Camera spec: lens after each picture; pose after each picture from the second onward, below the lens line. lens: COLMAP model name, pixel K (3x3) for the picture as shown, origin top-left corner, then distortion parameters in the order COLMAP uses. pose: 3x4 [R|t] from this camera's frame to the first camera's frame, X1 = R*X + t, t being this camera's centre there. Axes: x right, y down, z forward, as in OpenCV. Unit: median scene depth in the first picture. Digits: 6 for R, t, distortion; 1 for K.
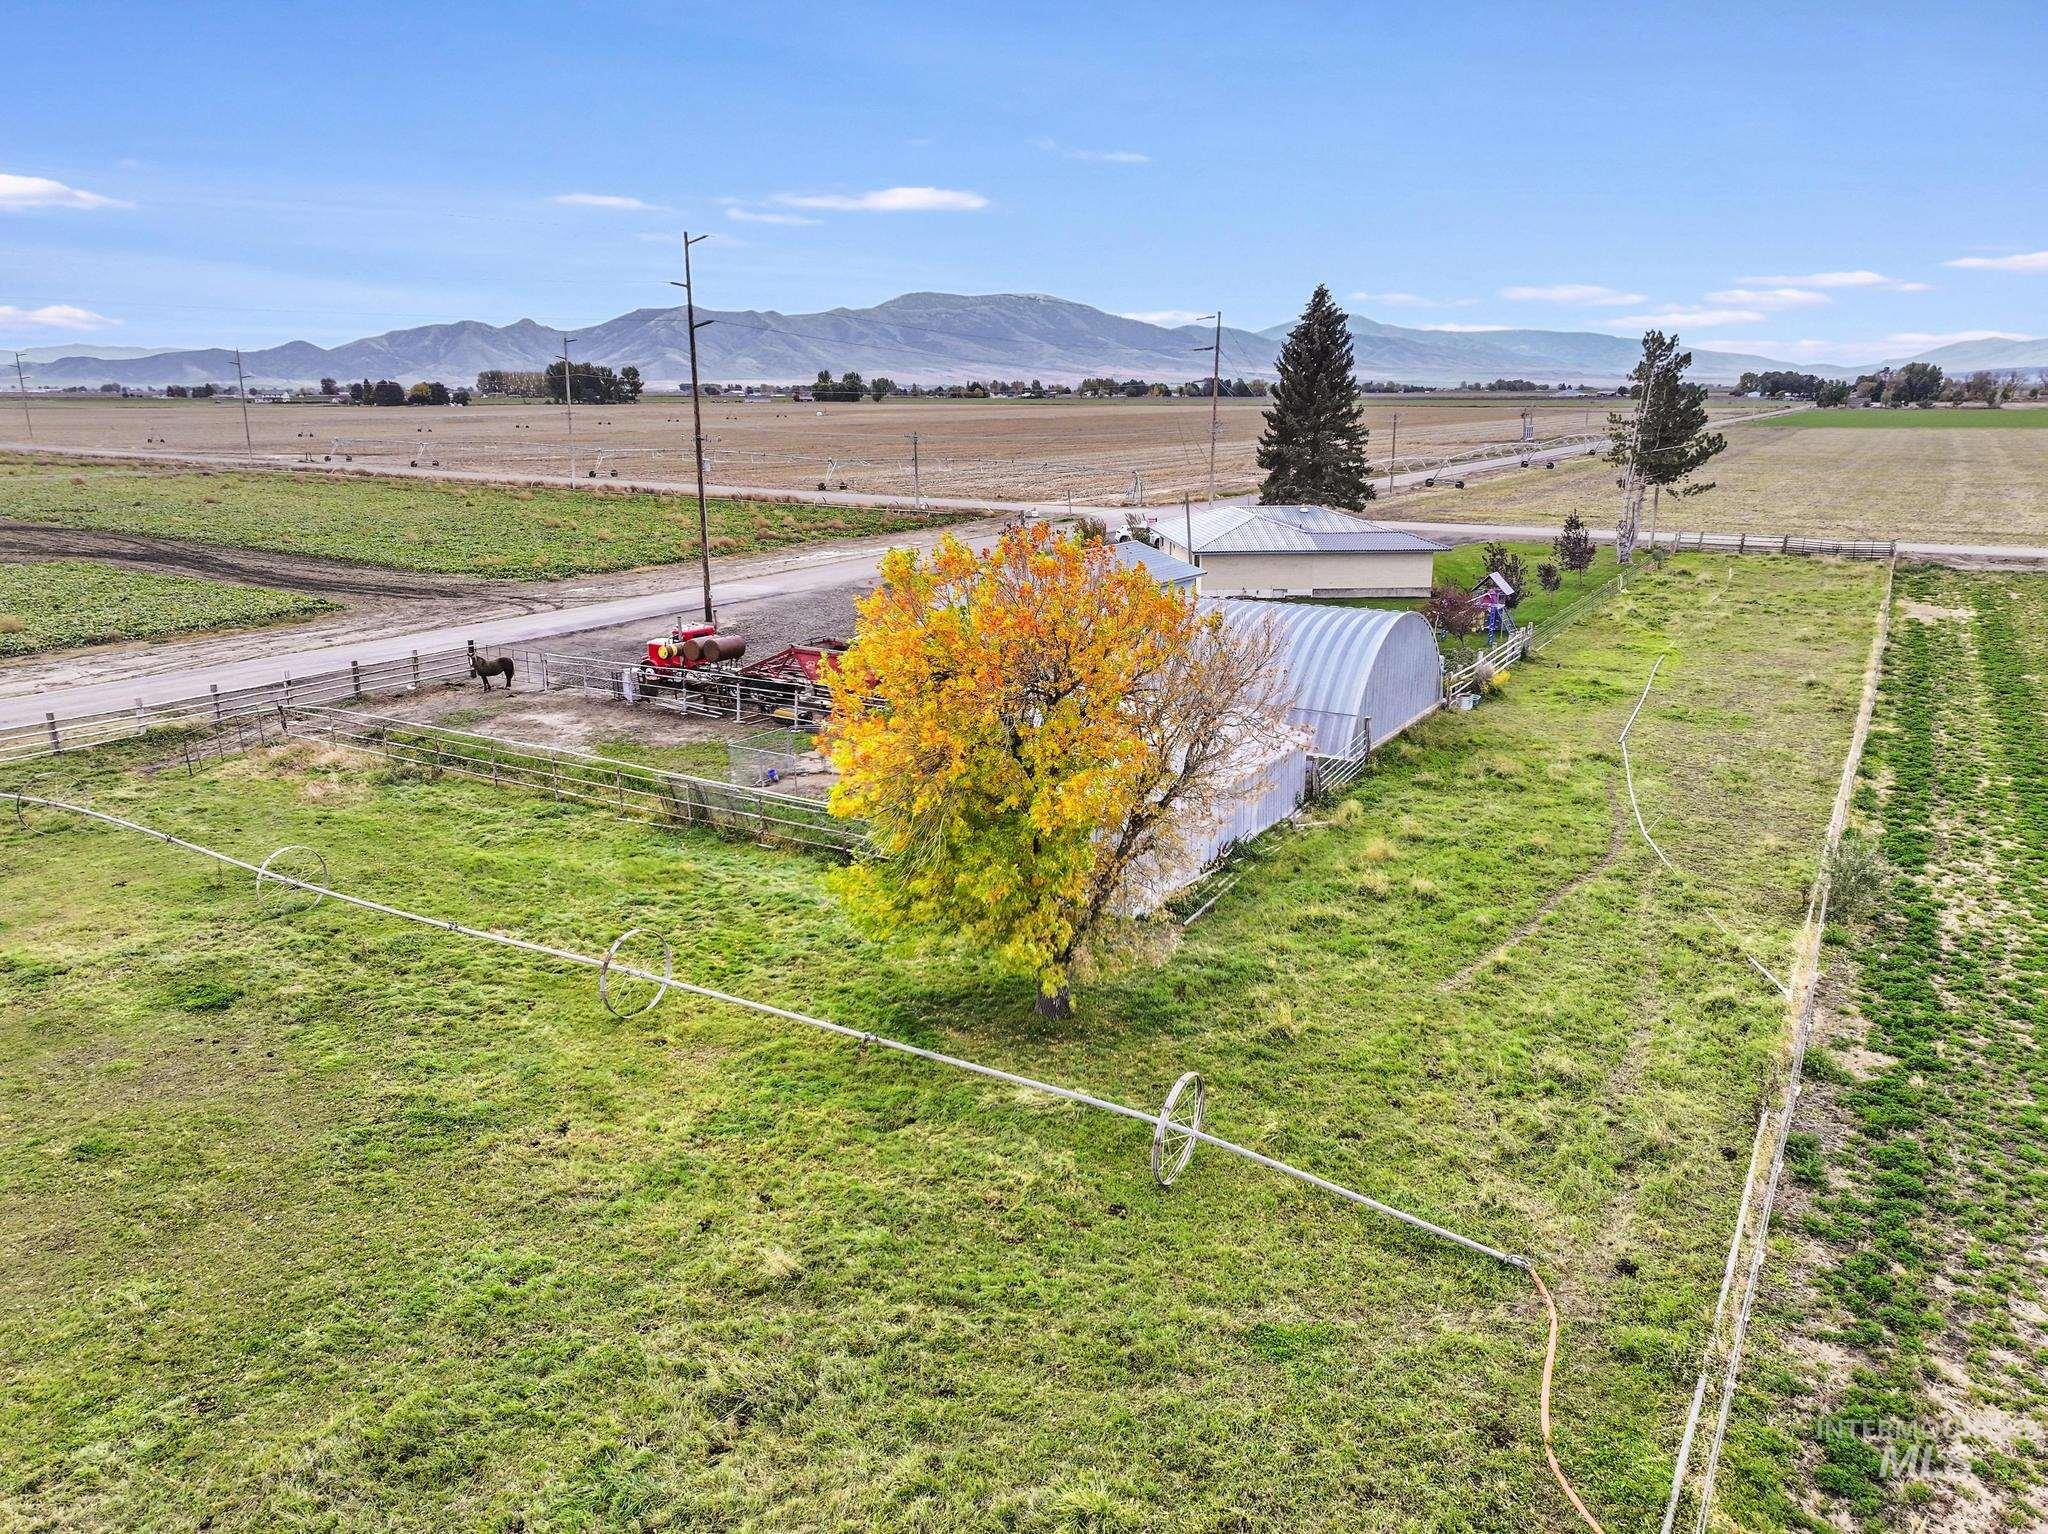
lens RADIAL K [[1433.0, 0, 1029.0], [0, 1433.0, 766.2], [0, 0, 1]] dist [0.006226, 0.005960]
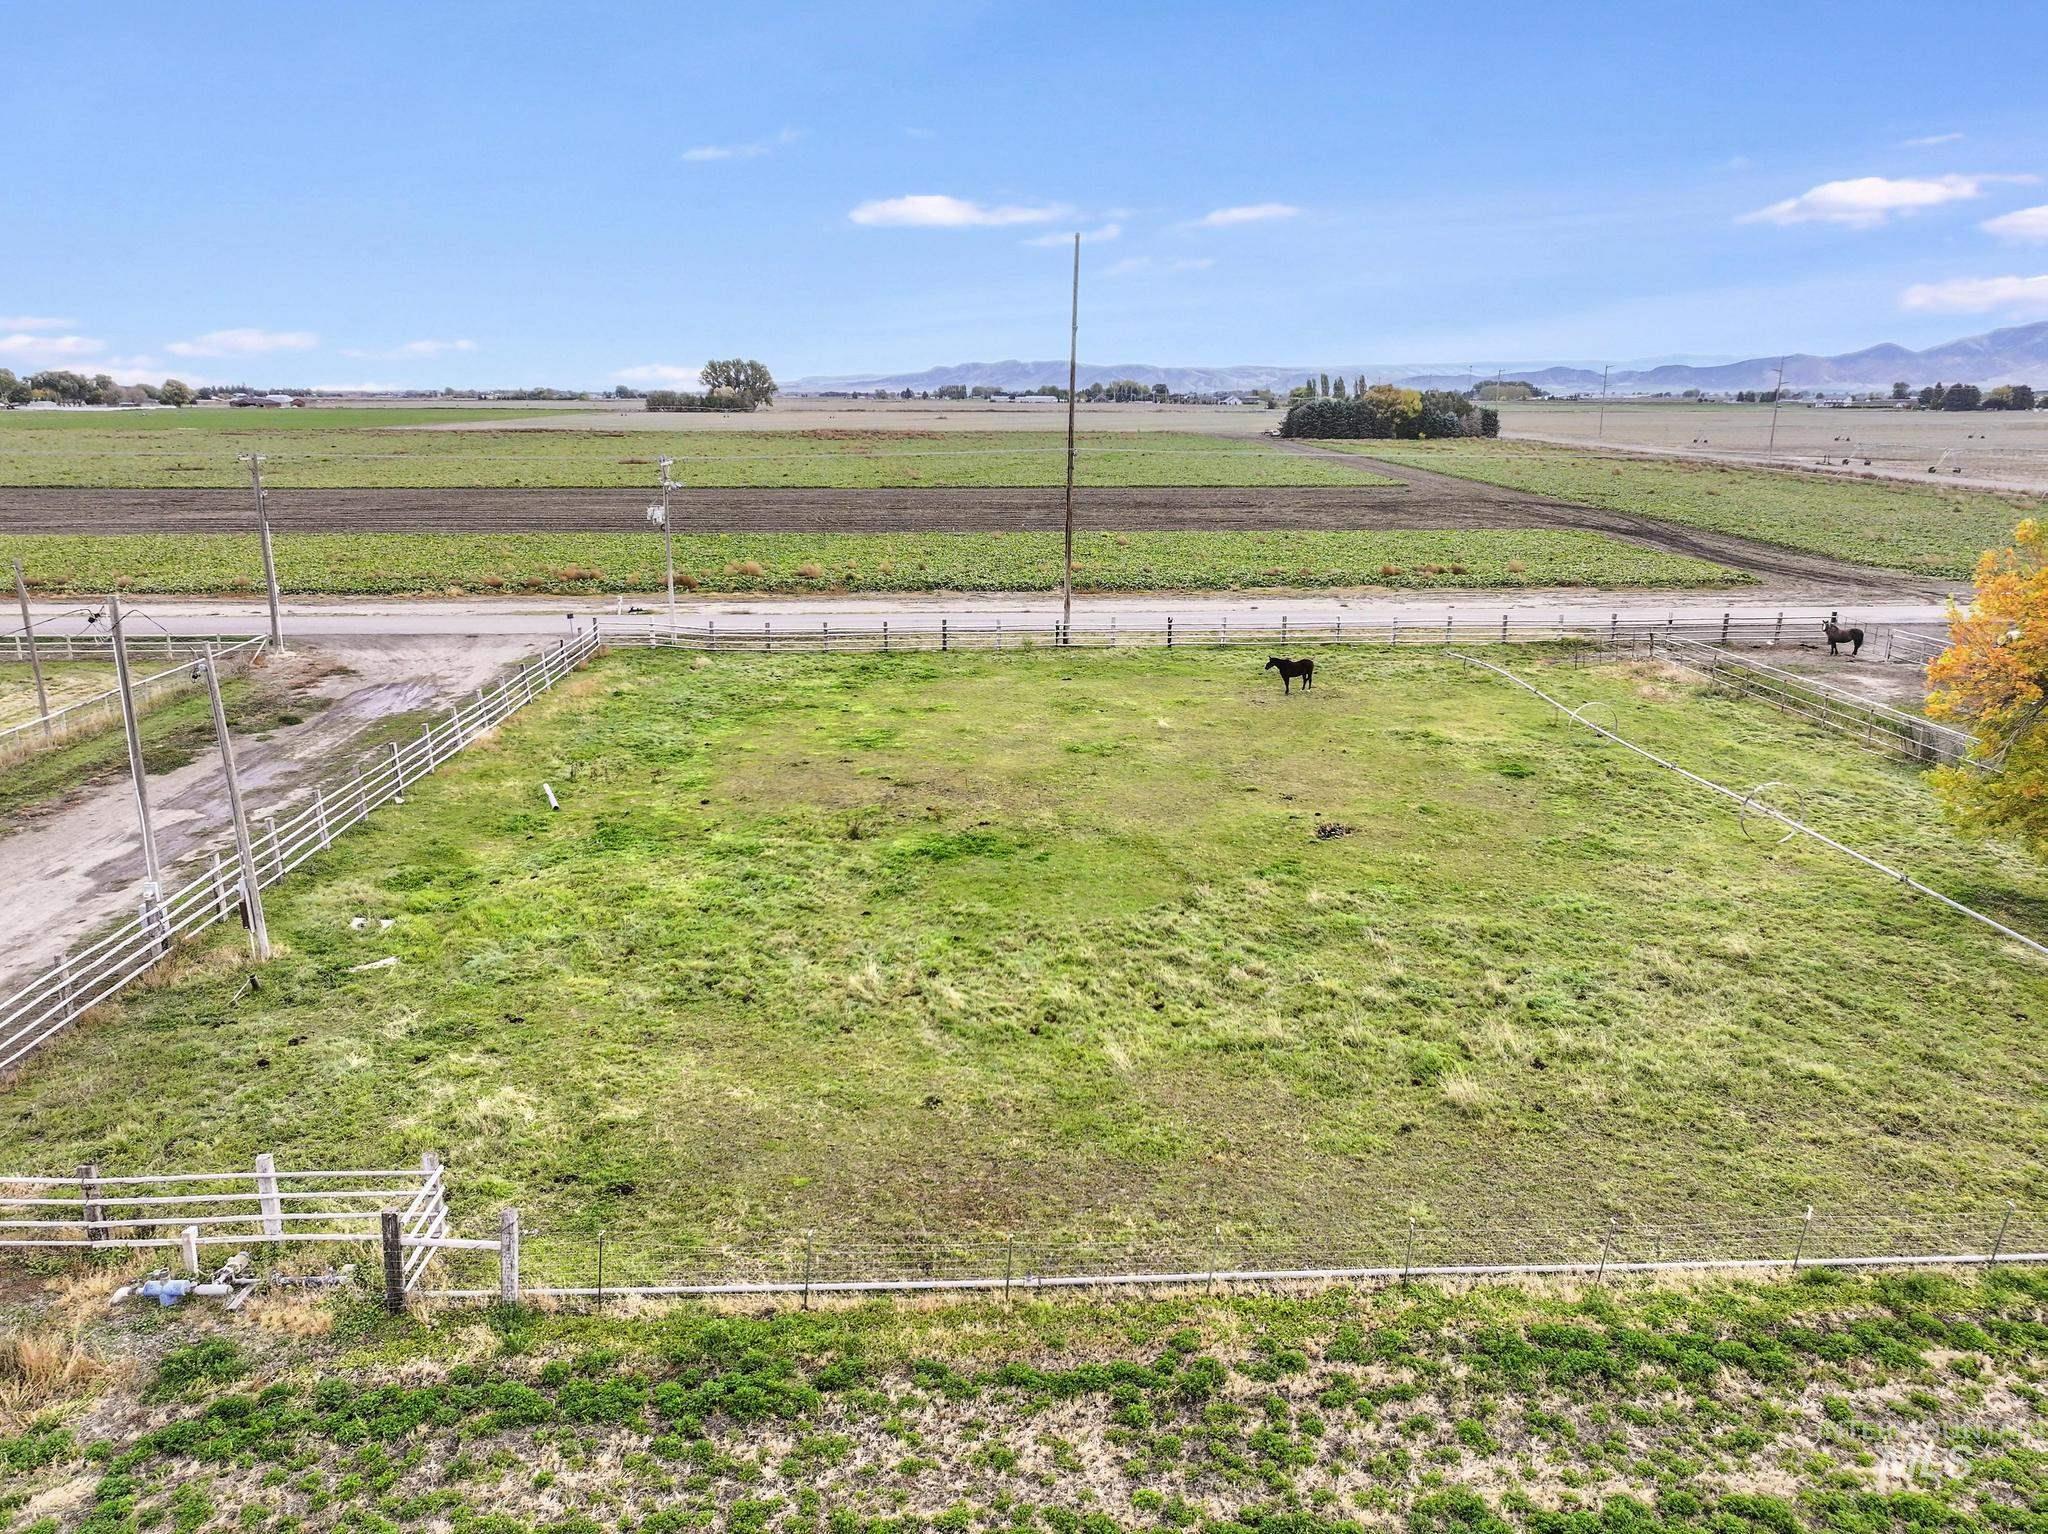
lens RADIAL K [[1433.0, 0, 1029.0], [0, 1433.0, 766.2], [0, 0, 1]] dist [0.006226, 0.005960]
pose [[0.562851, 0.209773, -0.799496, 0.201761], [-0.212229, 0.971509, 0.105496, 0.050045], [0.798848, 0.110298, 0.591335, -0.193469]]
